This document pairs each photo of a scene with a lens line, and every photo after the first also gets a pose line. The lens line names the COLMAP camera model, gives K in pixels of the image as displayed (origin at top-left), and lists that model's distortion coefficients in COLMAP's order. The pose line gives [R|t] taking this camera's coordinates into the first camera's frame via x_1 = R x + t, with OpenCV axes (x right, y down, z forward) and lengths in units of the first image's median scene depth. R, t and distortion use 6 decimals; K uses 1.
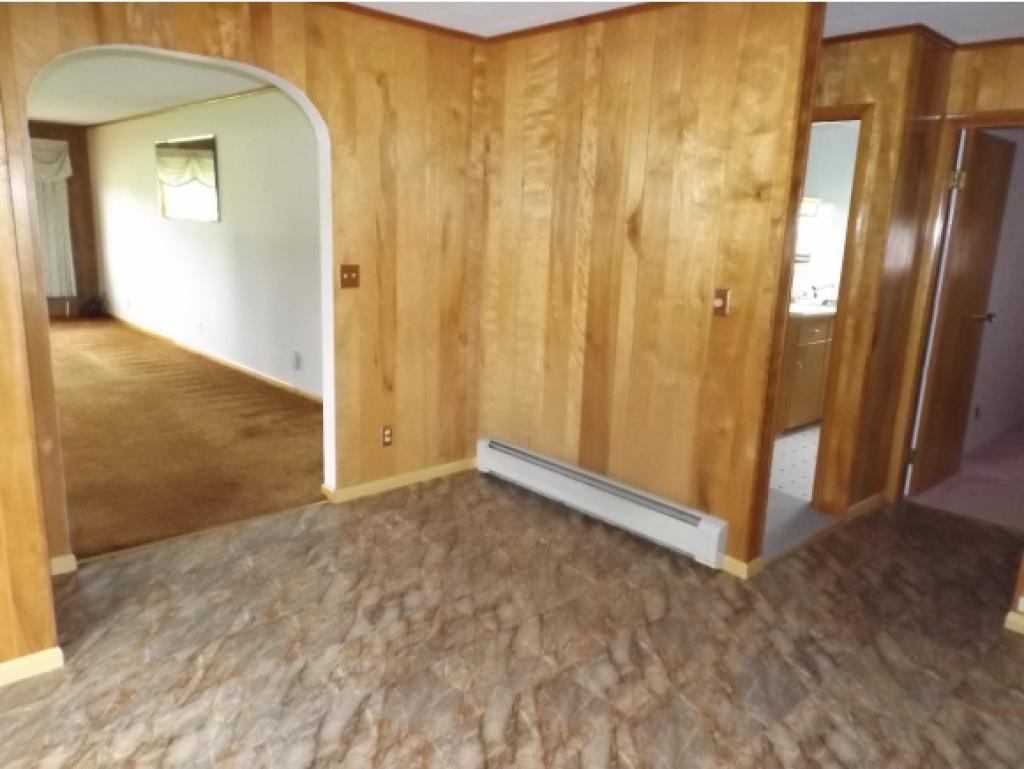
lens RADIAL K [[747.8, 0, 516.8], [0, 747.8, 383.4], [0, 0, 1]] dist [0.023625, -0.015728]
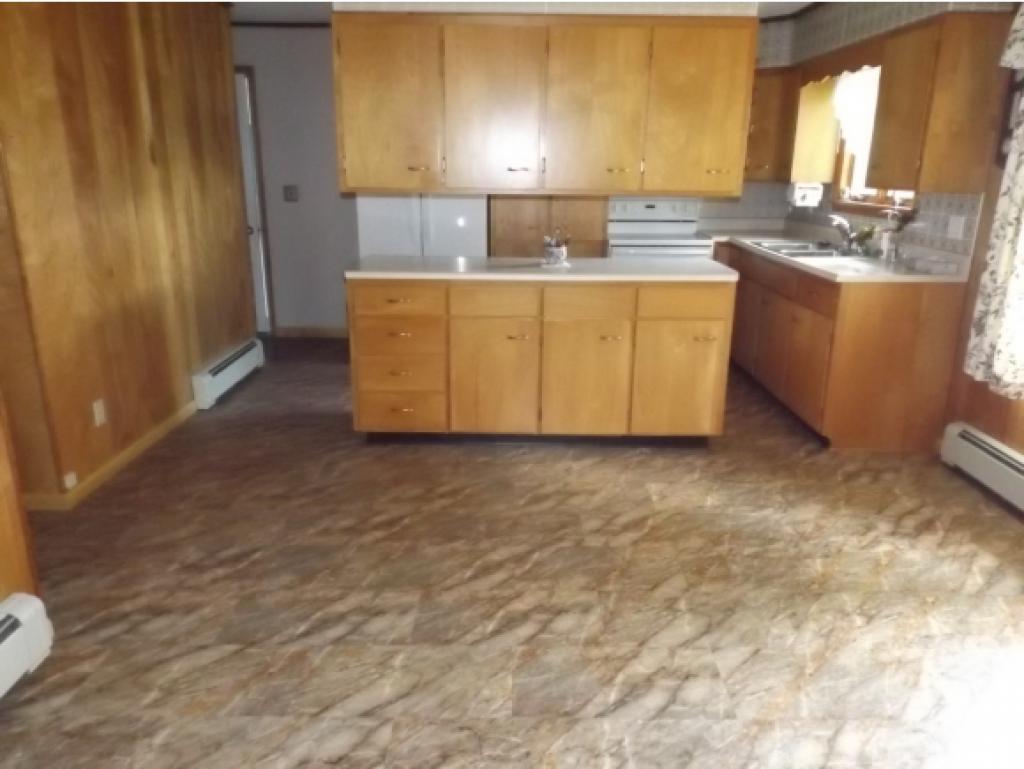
lens RADIAL K [[747.8, 0, 513.6], [0, 747.8, 386.7], [0, 0, 1]] dist [0.023625, -0.015728]
pose [[-0.730082, -0.241749, 0.639170, -0.581212], [0.107975, 0.882775, 0.457219, -0.321642], [-0.674775, 0.402822, -0.618395, 1.434968]]
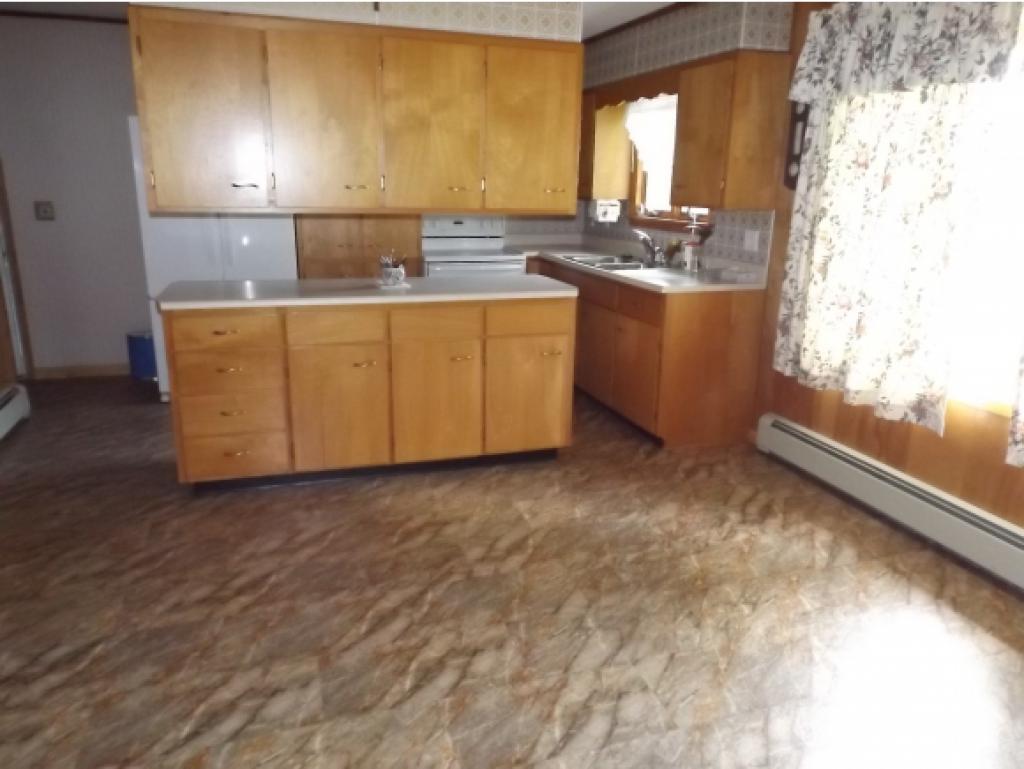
lens RADIAL K [[747.8, 0, 514.4], [0, 747.8, 388.0], [0, 0, 1]] dist [0.023625, -0.015728]
pose [[-0.905726, -0.167145, 0.389516, -0.412519], [0.037212, 0.884062, 0.465886, -0.330931], [-0.422227, 0.436460, -0.794498, 1.486717]]
